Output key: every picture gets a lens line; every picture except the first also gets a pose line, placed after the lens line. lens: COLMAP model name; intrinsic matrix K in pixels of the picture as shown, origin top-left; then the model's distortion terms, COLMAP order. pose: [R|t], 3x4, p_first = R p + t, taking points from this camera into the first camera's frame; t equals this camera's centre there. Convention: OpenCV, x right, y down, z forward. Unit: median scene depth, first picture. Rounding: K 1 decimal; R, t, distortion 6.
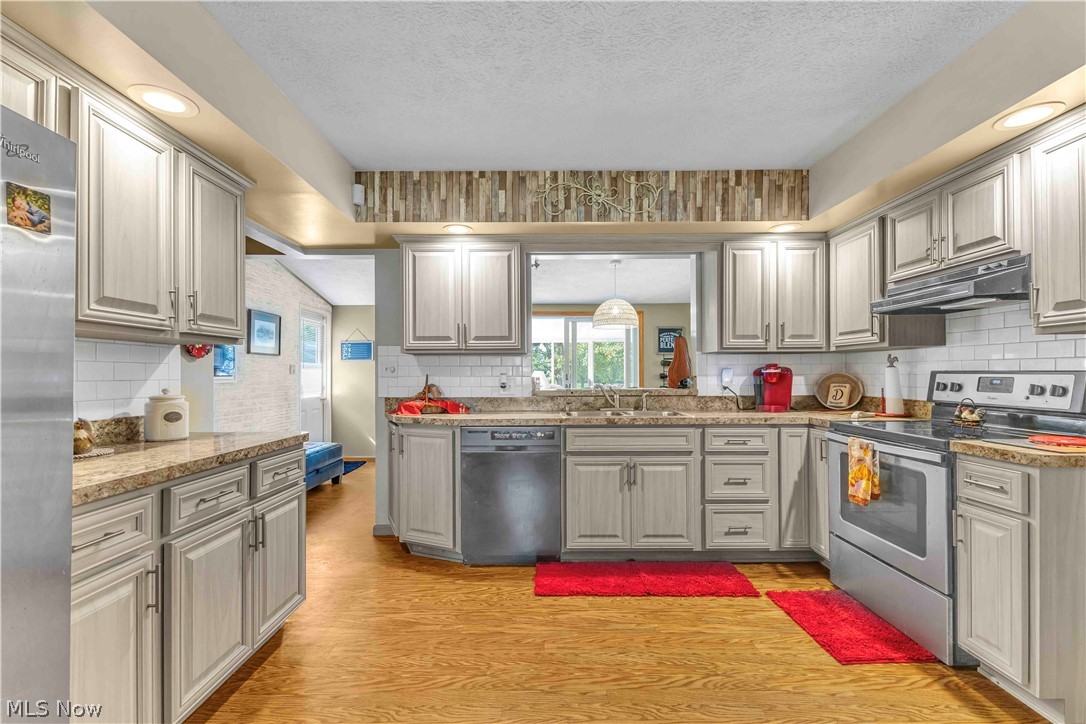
lens RADIAL K [[469.9, 0, 539.1], [0, 469.9, 373.2], [0, 0, 1]] dist [0.005836, -0.000393]
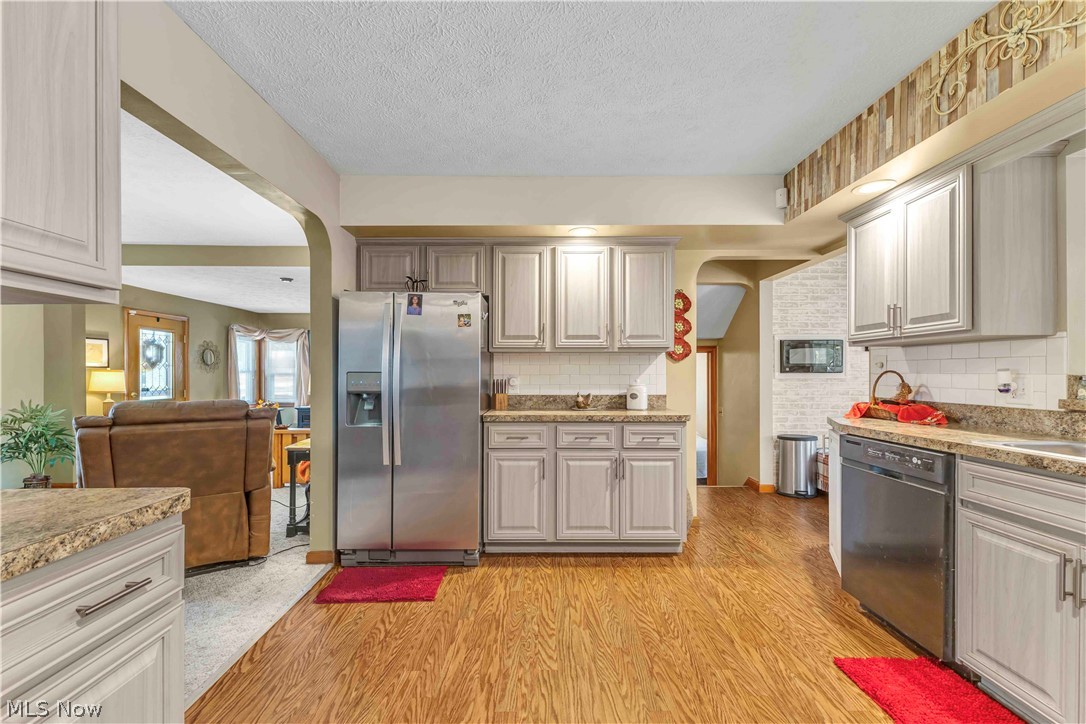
lens RADIAL K [[469.9, 0, 539.1], [0, 469.9, 373.2], [0, 0, 1]] dist [0.005836, -0.000393]
pose [[0.007954, 0.002824, -0.999964, 0.661098], [0.004476, 0.999986, 0.002860, 0.002448], [0.999958, -0.004499, 0.007941, 0.458892]]
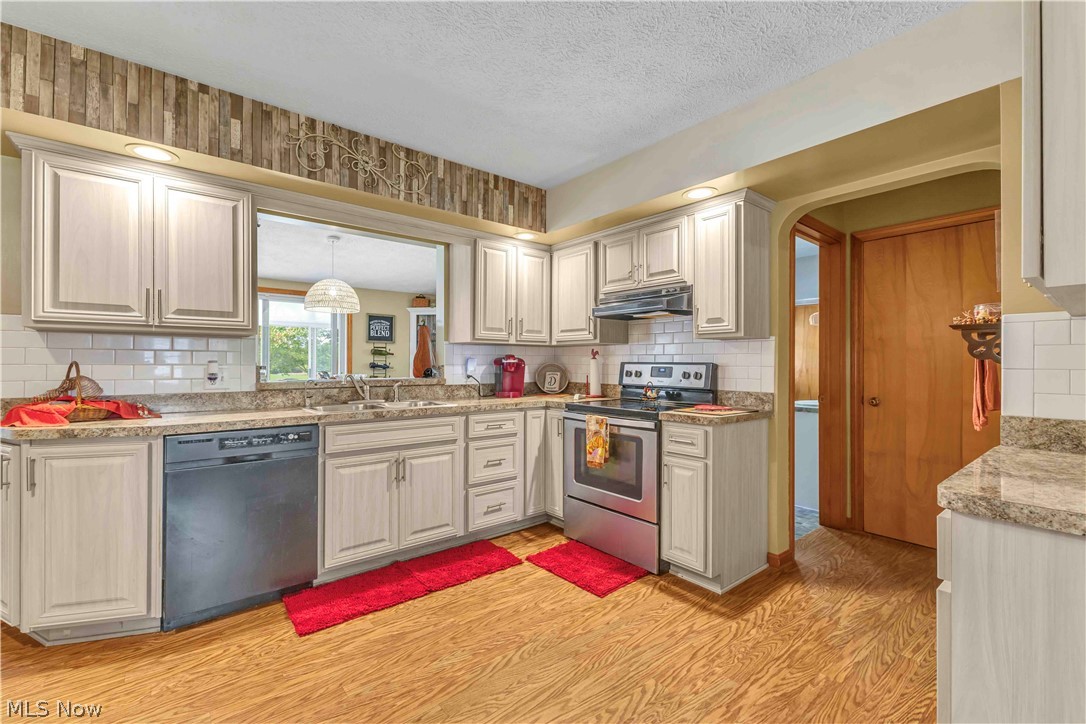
lens RADIAL K [[470.4, 0, 543.0], [0, 470.4, 362.0], [0, 0, 1]] dist [0.010512, -0.004344]
pose [[0.769884, 0.008227, 0.638131, -0.184231], [-0.007227, 0.999965, -0.004174, 0.001931], [-0.638143, -0.001398, 0.769916, 0.097568]]
